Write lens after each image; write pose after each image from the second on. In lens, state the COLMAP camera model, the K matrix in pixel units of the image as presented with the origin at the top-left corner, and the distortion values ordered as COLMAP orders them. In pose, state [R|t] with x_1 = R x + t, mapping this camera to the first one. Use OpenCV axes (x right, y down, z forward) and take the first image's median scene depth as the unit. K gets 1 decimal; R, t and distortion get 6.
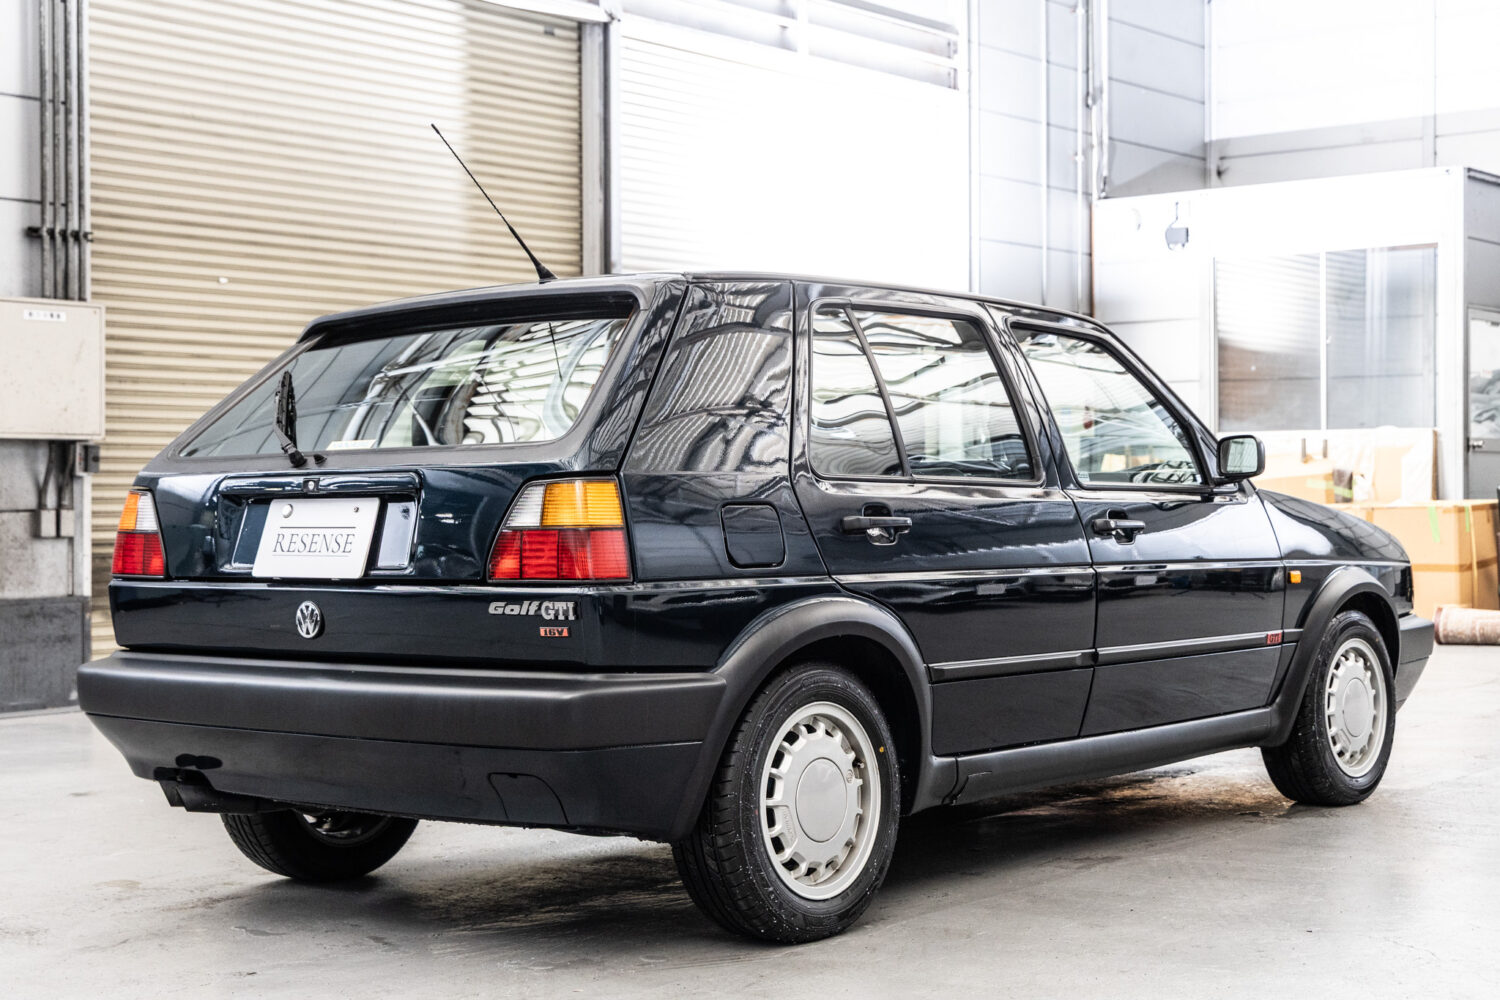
lens RADIAL K [[2171.2, 0, 752.5], [0, 2171.2, 500.1], [0, 0, 1]] dist [0.000903, 0.000000]
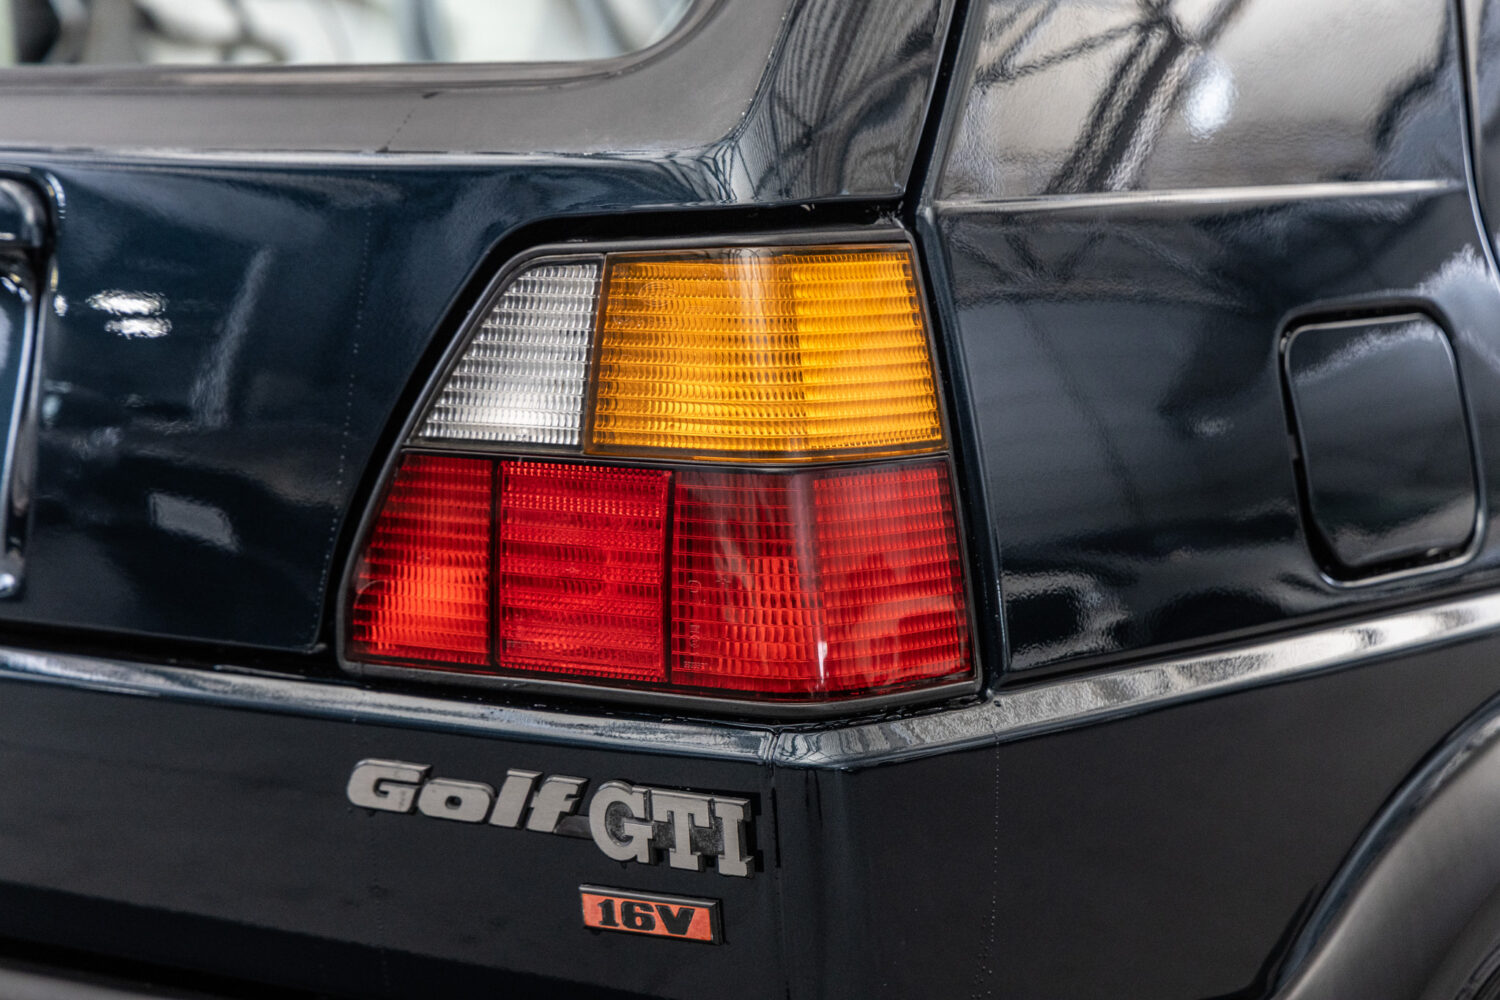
lens RADIAL K [[3701.4, 0, 748.1], [0, 3701.4, 496.1], [0, 0, 1]] dist [0.092622, 0.000000]
pose [[0.998629, 0.009121, 0.051546, -0.092931], [-0.015292, 0.992580, 0.120627, -0.028029], [-0.050064, -0.121250, 0.991359, 0.566213]]
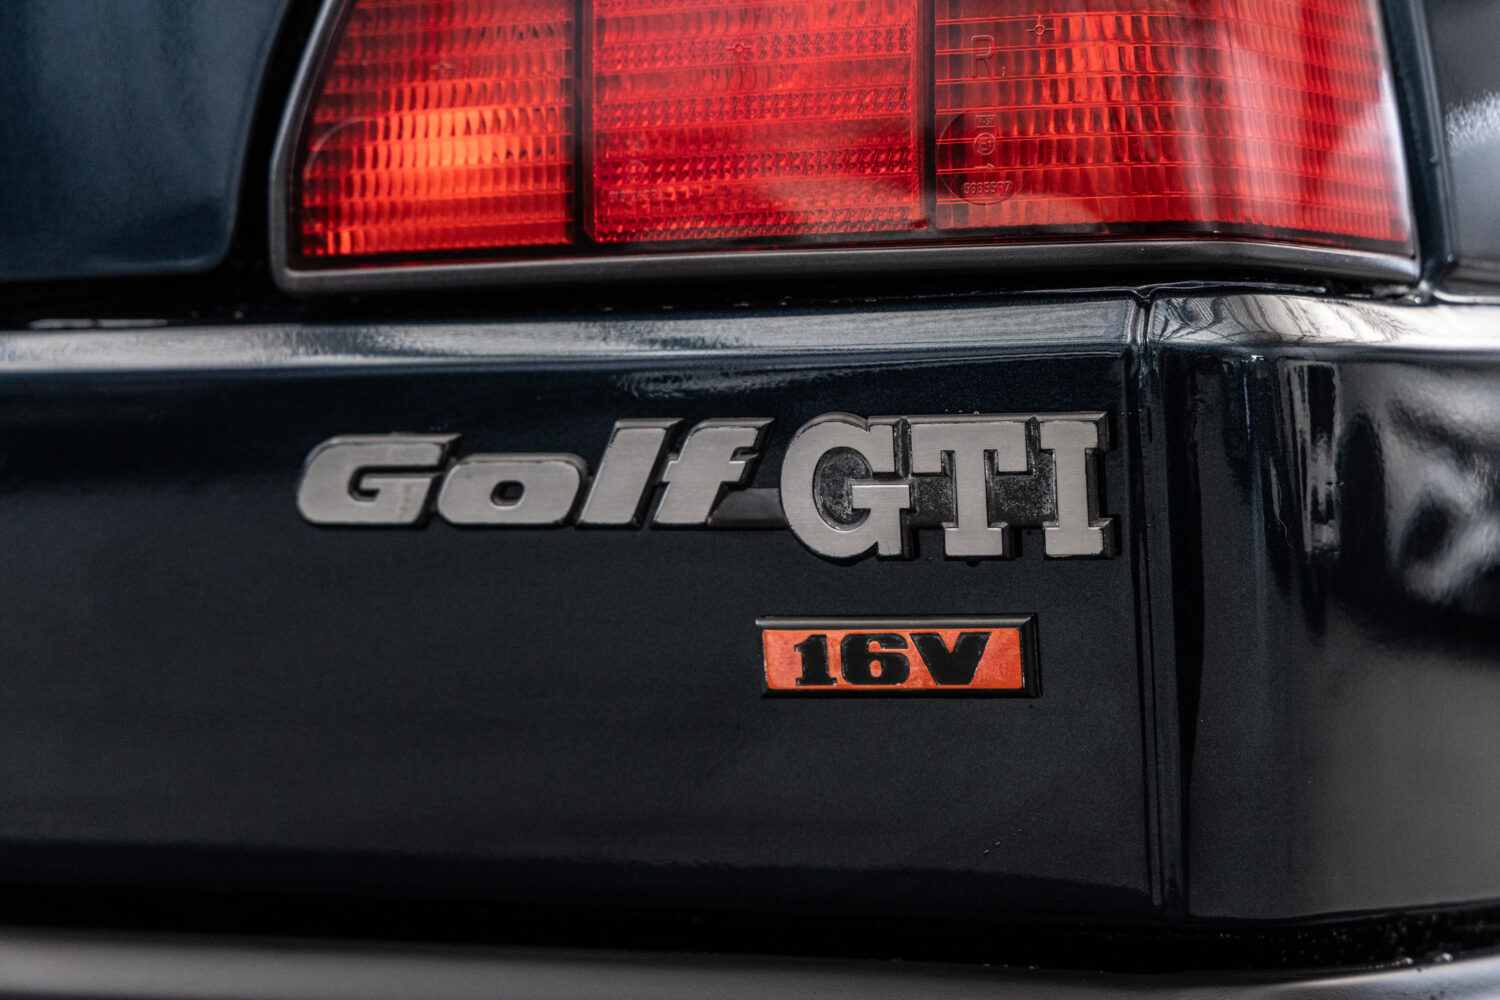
lens RADIAL K [[3701.4, 0, 749.2], [0, 3701.4, 504.0], [0, 0, 1]] dist [0.092622, 0.000000]
pose [[0.975038, 0.004725, 0.221988, -0.135545], [-0.005302, 0.999984, 0.002003, 0.047286], [-0.221975, -0.003130, 0.975047, 0.725773]]
